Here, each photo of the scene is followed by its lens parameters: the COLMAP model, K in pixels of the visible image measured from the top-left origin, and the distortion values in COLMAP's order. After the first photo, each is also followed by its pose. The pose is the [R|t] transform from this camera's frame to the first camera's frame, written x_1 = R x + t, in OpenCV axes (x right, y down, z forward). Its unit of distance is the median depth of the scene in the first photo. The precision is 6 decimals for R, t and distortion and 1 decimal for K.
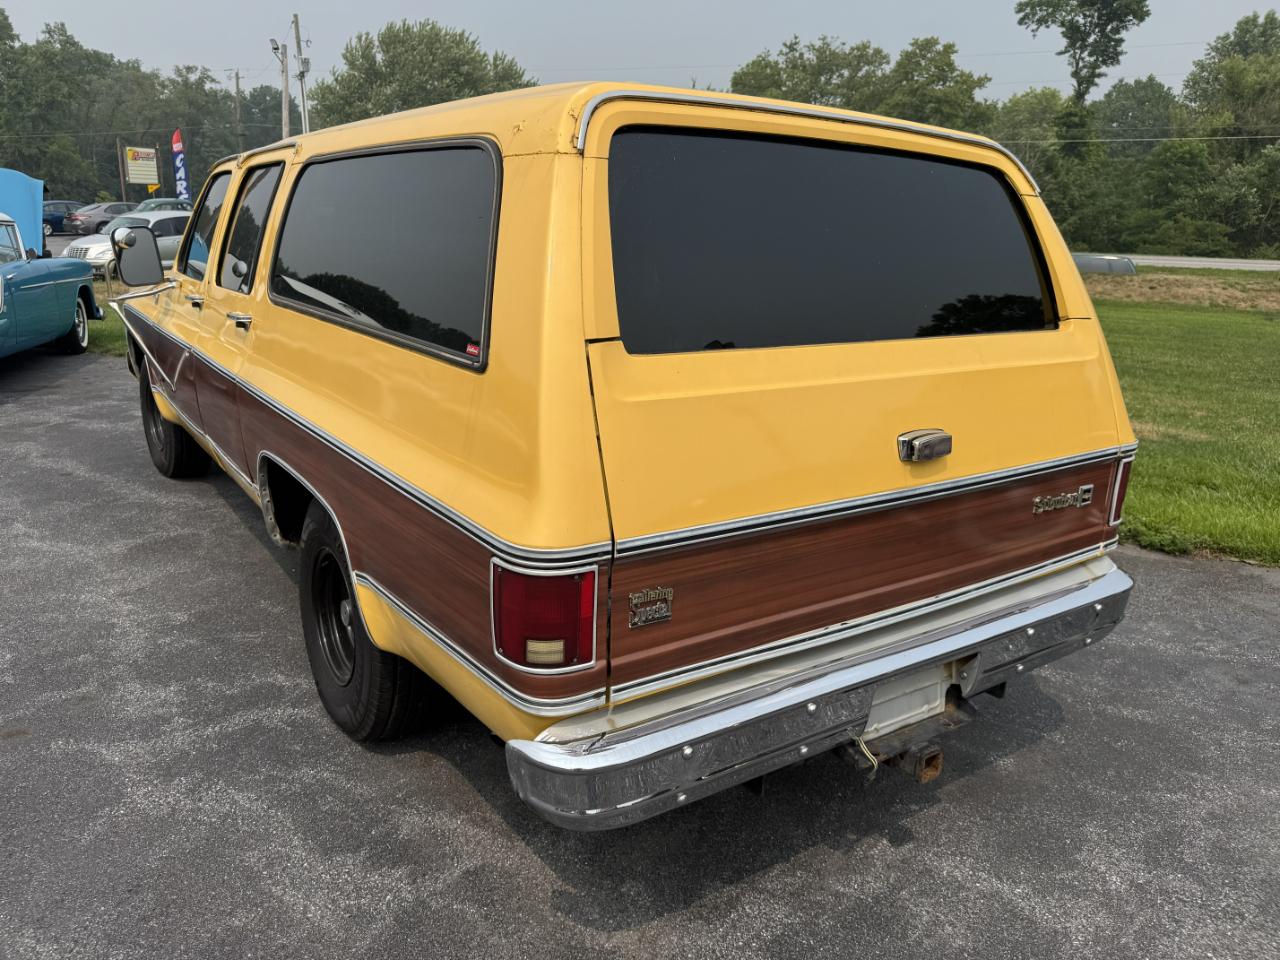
lens RADIAL K [[900.7, 0, 625.3], [0, 900.7, 494.2], [0, 0, 1]] dist [0.038598, -0.049007]
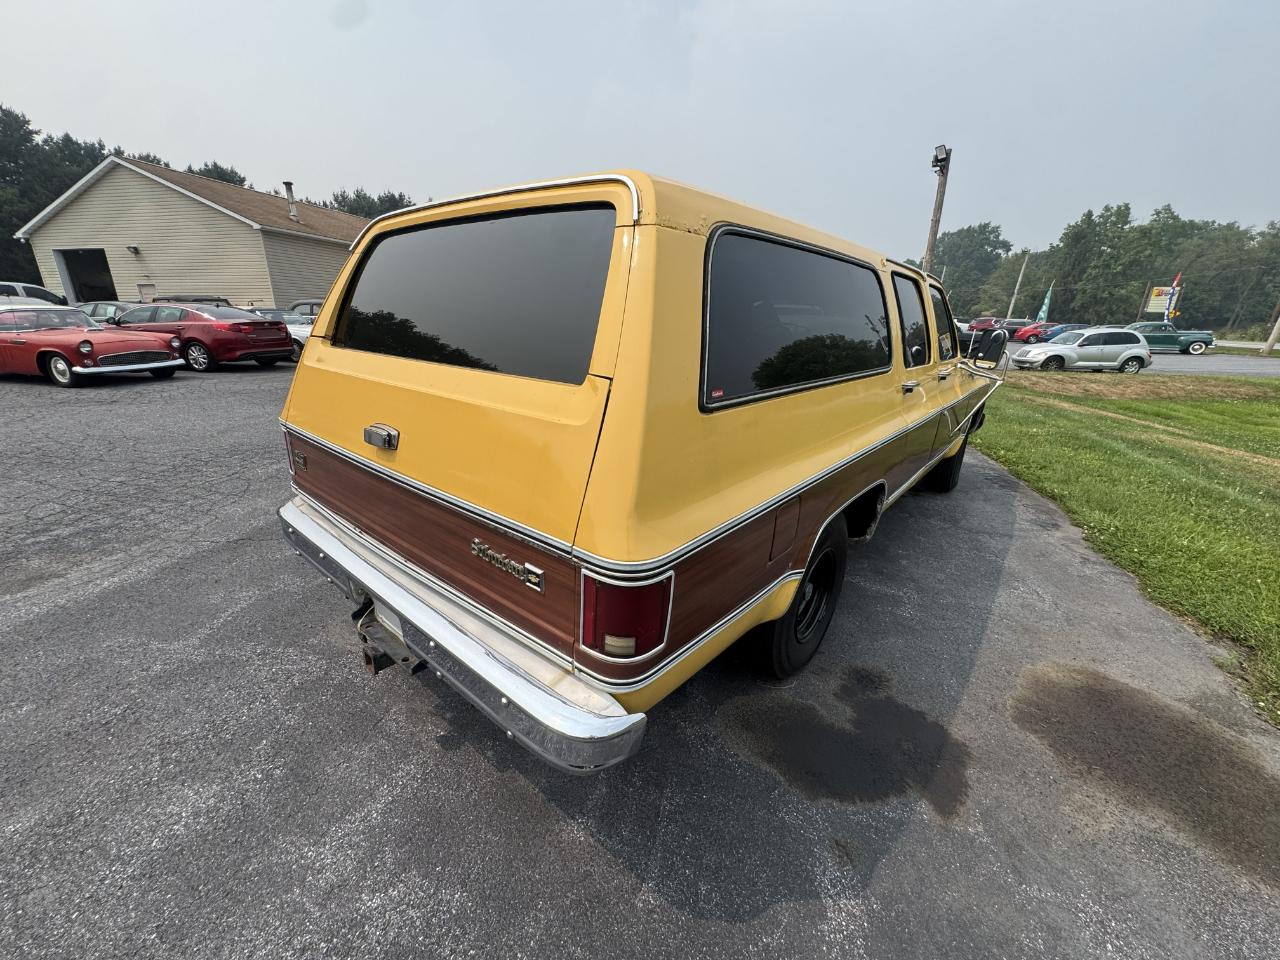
lens RADIAL K [[509.7, 0, 643.2], [0, 509.7, 483.0], [0, 0, 1]] dist [-0.002641, 0.000390]
pose [[0.280286, 0.276980, -0.919088, 0.799997], [-0.291634, 0.936780, 0.193374, -0.172092], [0.914543, 0.213837, 0.343343, 0.764674]]
